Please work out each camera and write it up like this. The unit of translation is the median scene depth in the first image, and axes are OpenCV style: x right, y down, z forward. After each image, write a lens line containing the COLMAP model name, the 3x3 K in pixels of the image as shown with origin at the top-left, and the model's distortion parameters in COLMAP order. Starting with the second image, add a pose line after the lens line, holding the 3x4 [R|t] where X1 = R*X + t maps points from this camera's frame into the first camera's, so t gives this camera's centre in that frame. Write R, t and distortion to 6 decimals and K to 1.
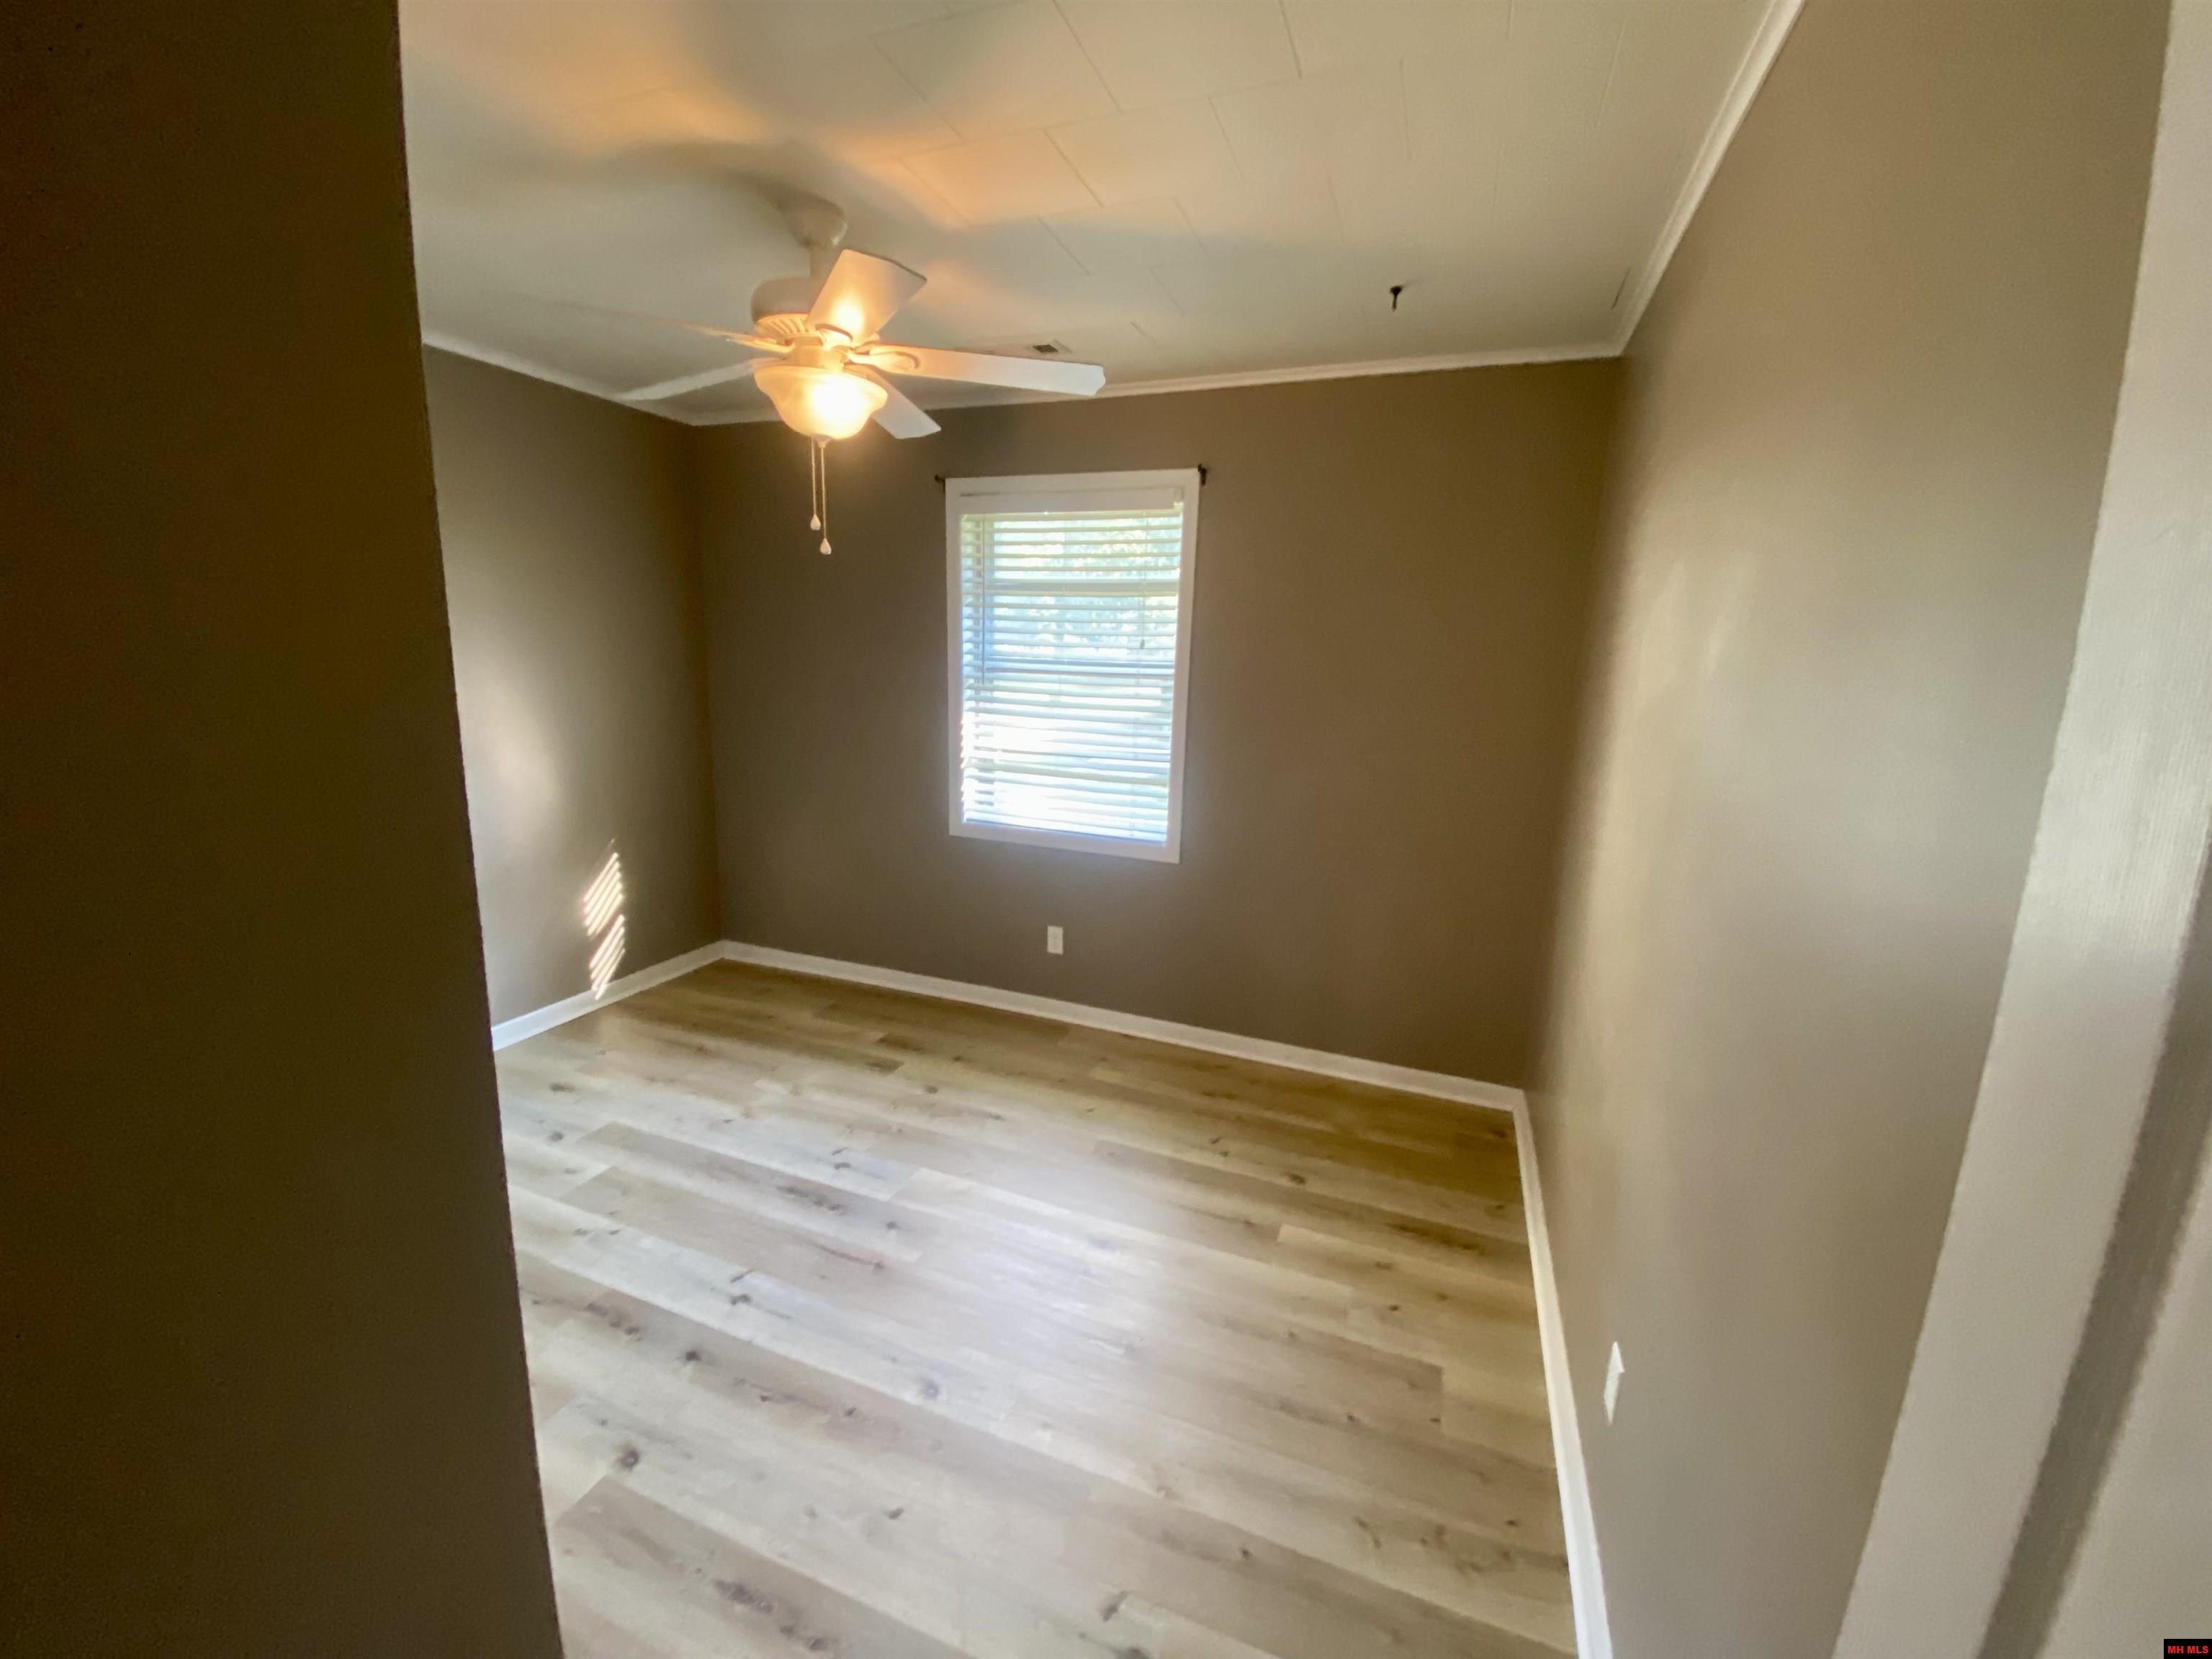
lens RADIAL K [[889.9, 0, 1082.7], [0, 889.9, 828.6], [0, 0, 1]] dist [0.016808, -0.015917]
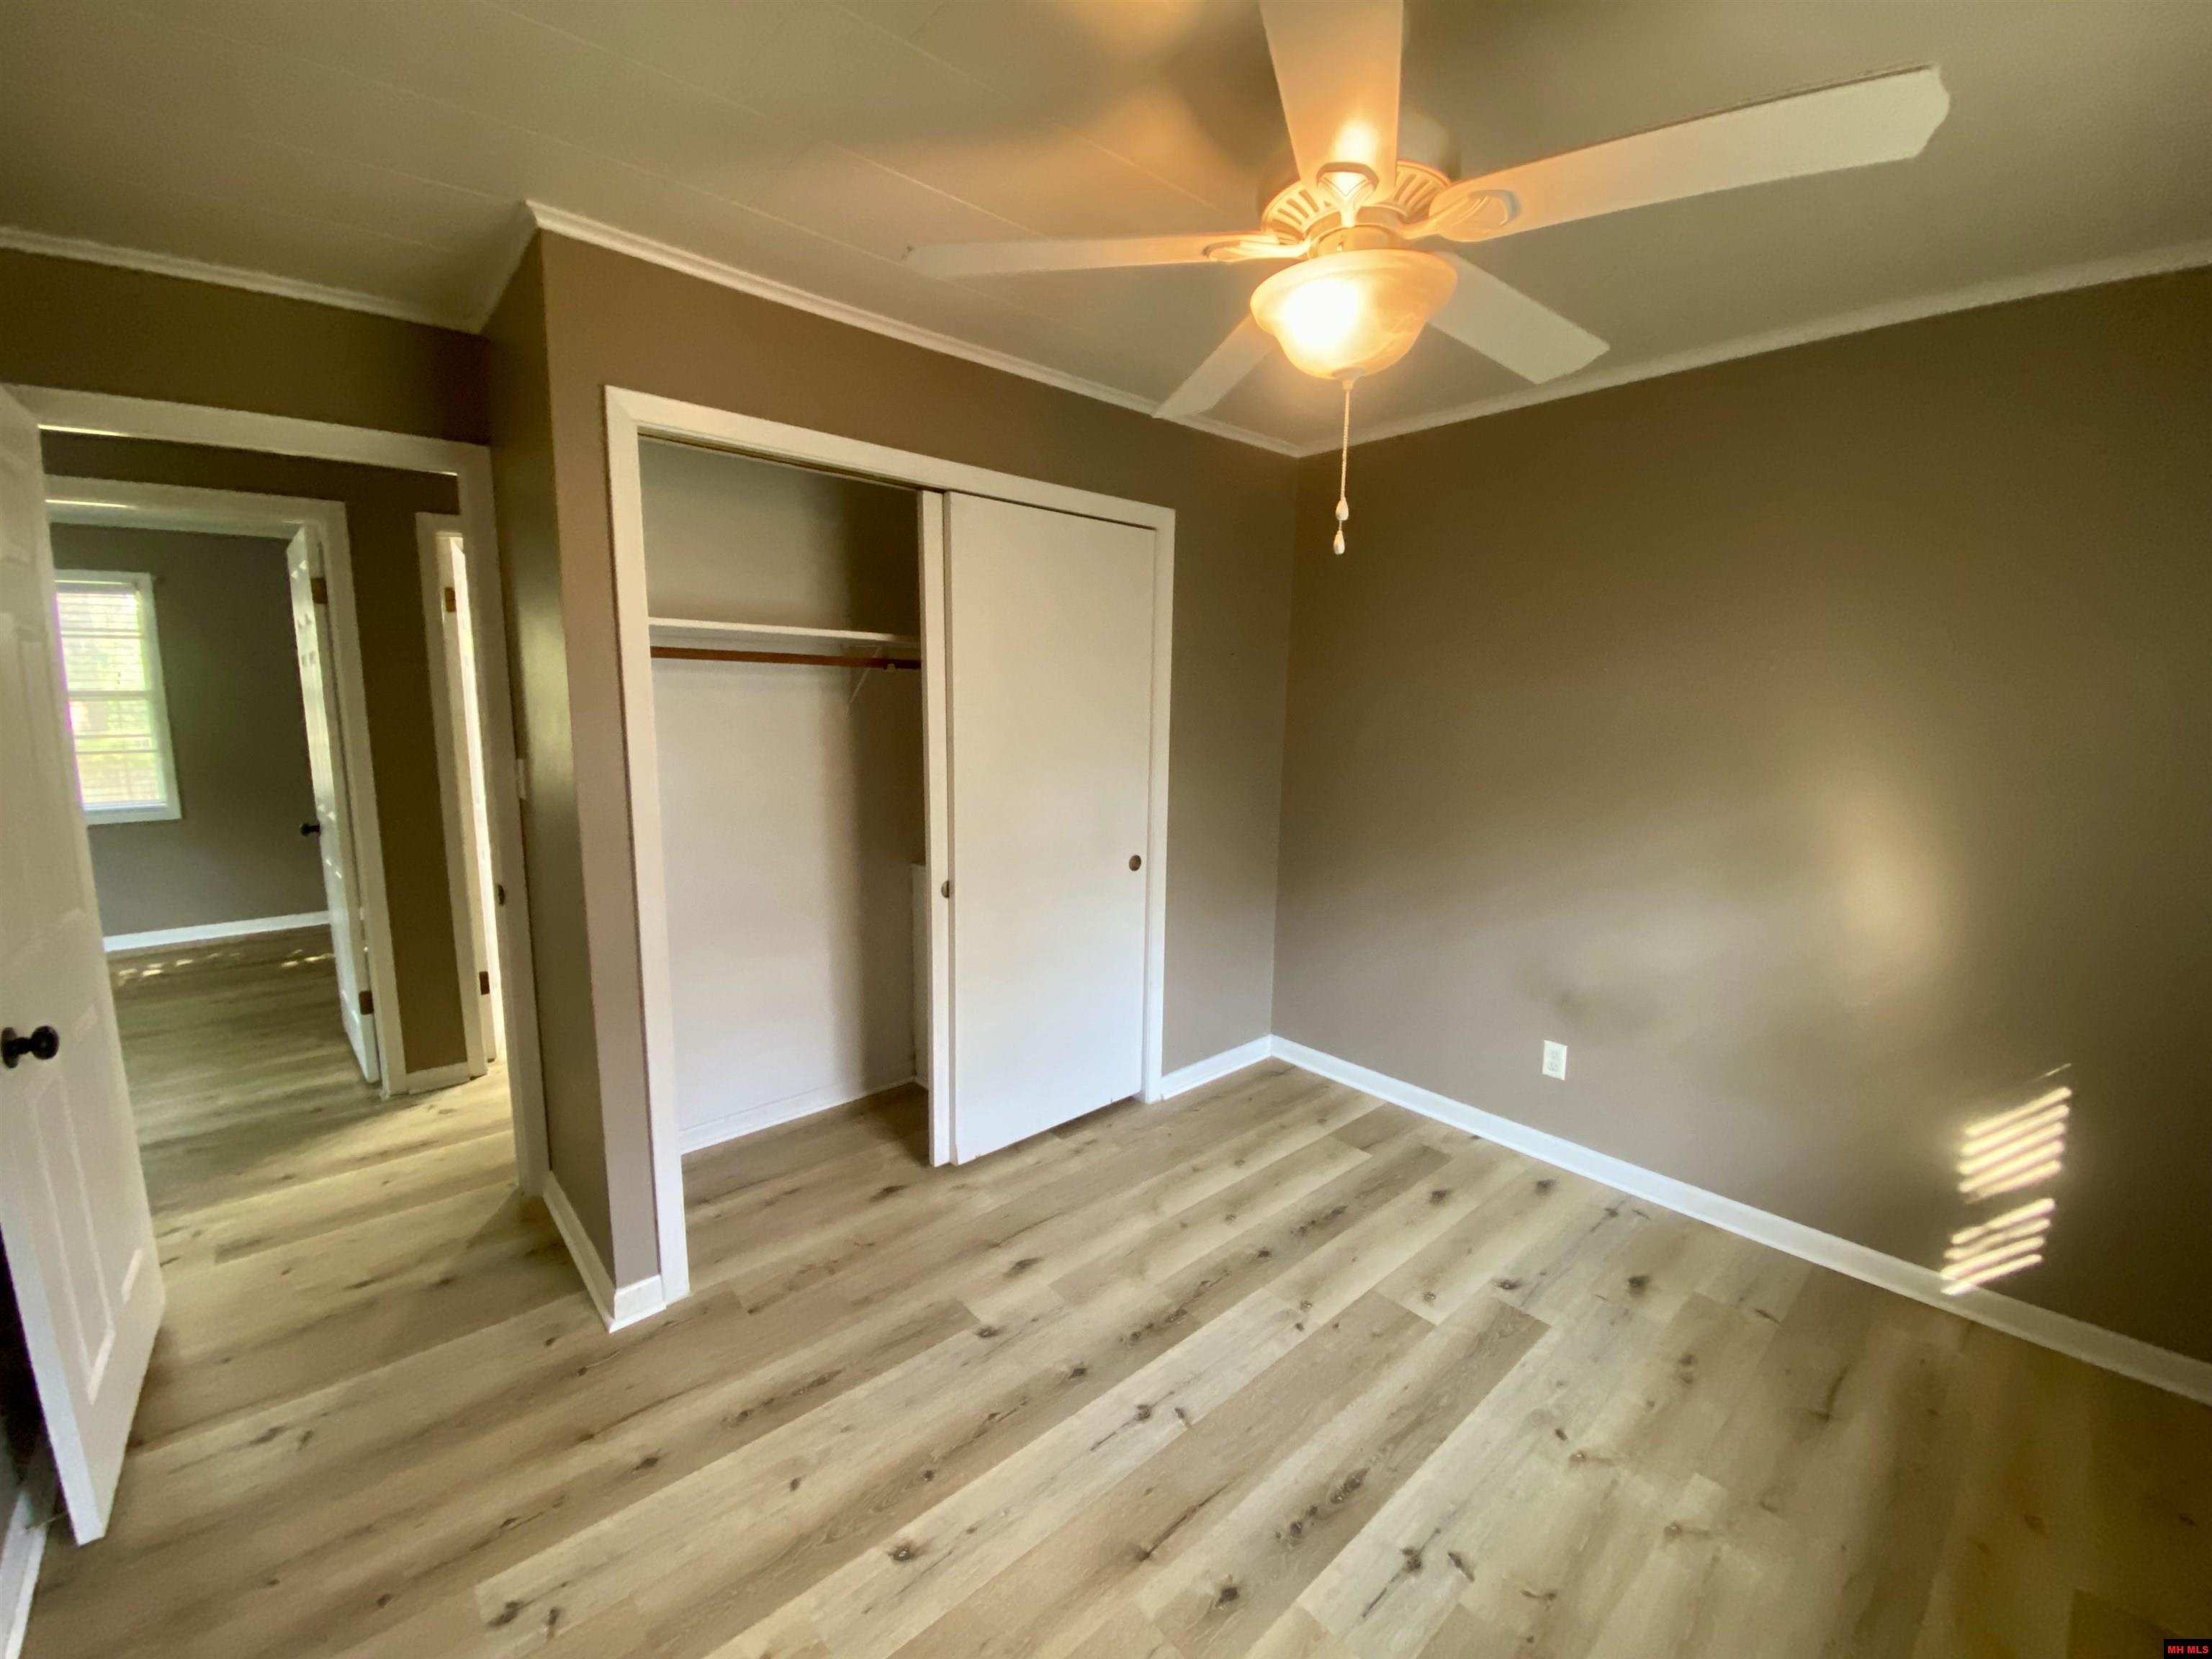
lens RADIAL K [[889.9, 0, 1082.7], [0, 889.9, 828.6], [0, 0, 1]] dist [0.016808, -0.015917]
pose [[-0.447689, 0.097848, -0.888820, 0.299264], [-0.195596, 0.959207, 0.204116, -0.162986], [0.872535, 0.265230, -0.410288, 0.887781]]
